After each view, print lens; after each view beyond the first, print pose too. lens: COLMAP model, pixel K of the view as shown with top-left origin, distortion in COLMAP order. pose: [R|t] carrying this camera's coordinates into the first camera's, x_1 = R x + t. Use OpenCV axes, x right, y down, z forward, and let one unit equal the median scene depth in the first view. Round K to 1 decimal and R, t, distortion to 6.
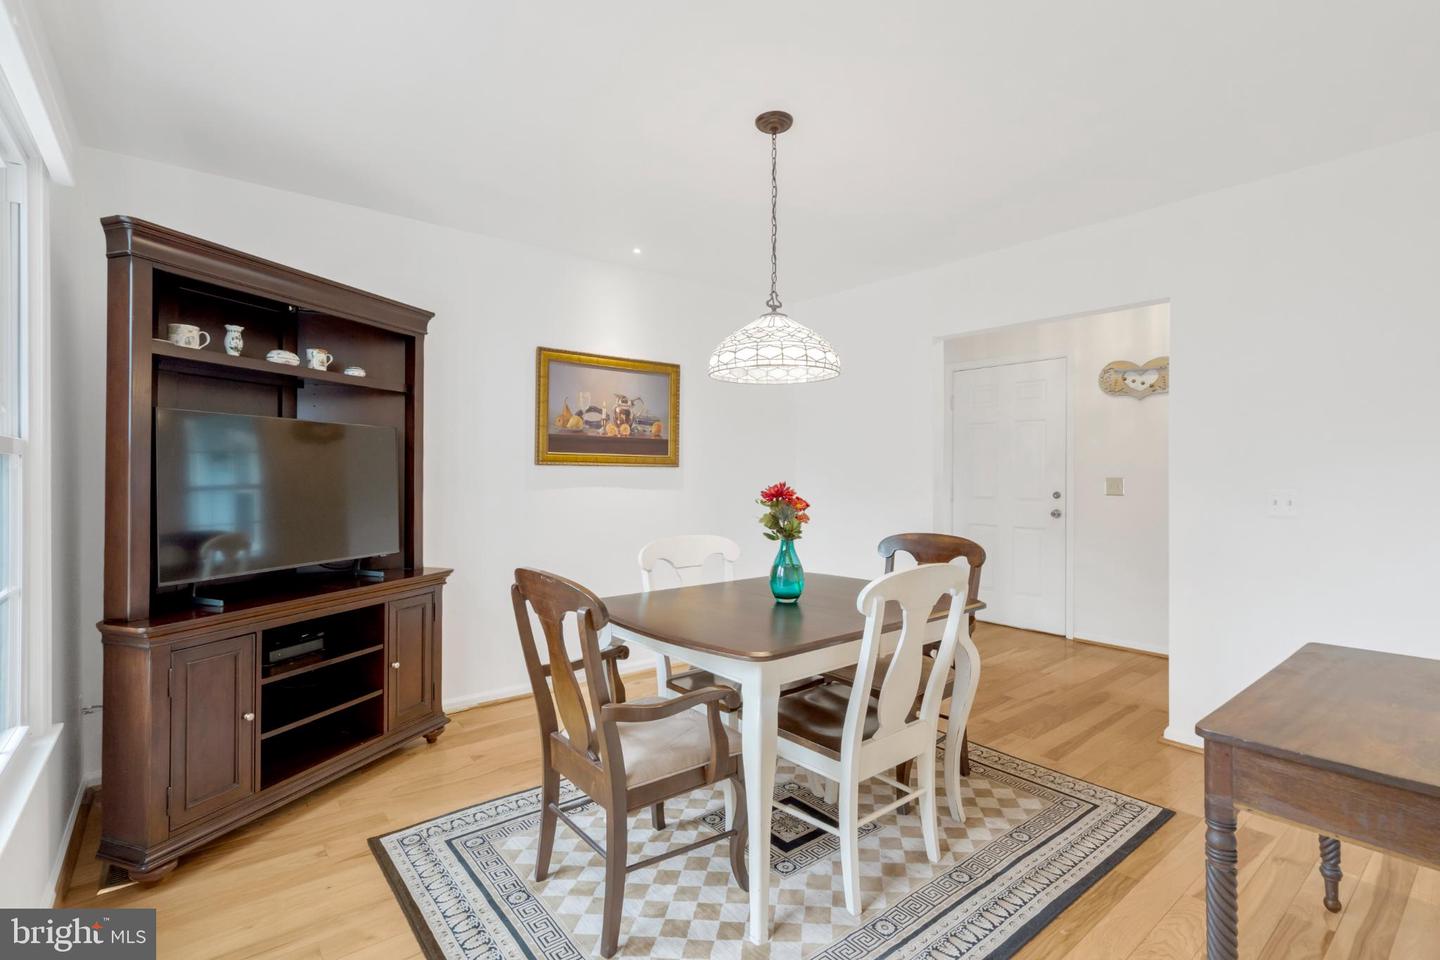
lens RADIAL K [[674.0, 0, 726.7], [0, 674.0, 472.3], [0, 0, 1]] dist [-0.004935, -0.000174]
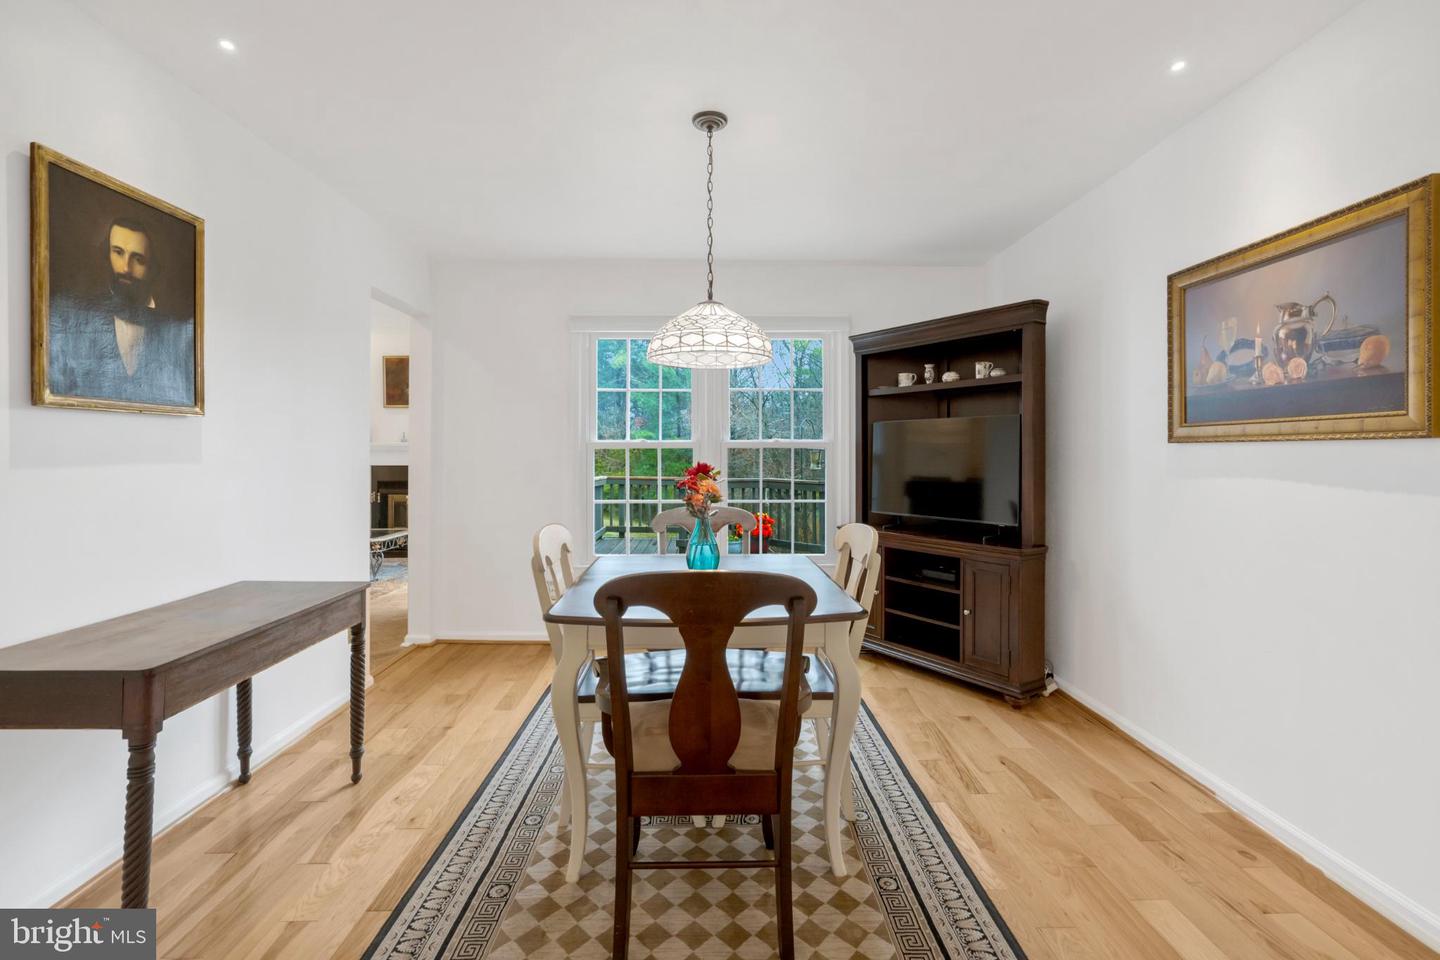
lens RADIAL K [[668.6, 0, 716.9], [0, 668.6, 452.3], [0, 0, 1]] dist [-0.000510, 0.000017]
pose [[-0.620894, -0.001766, -0.783893, 0.533934], [0.004686, 0.999971, -0.005964, 0.001052], [0.783881, -0.007376, -0.620868, 1.003706]]
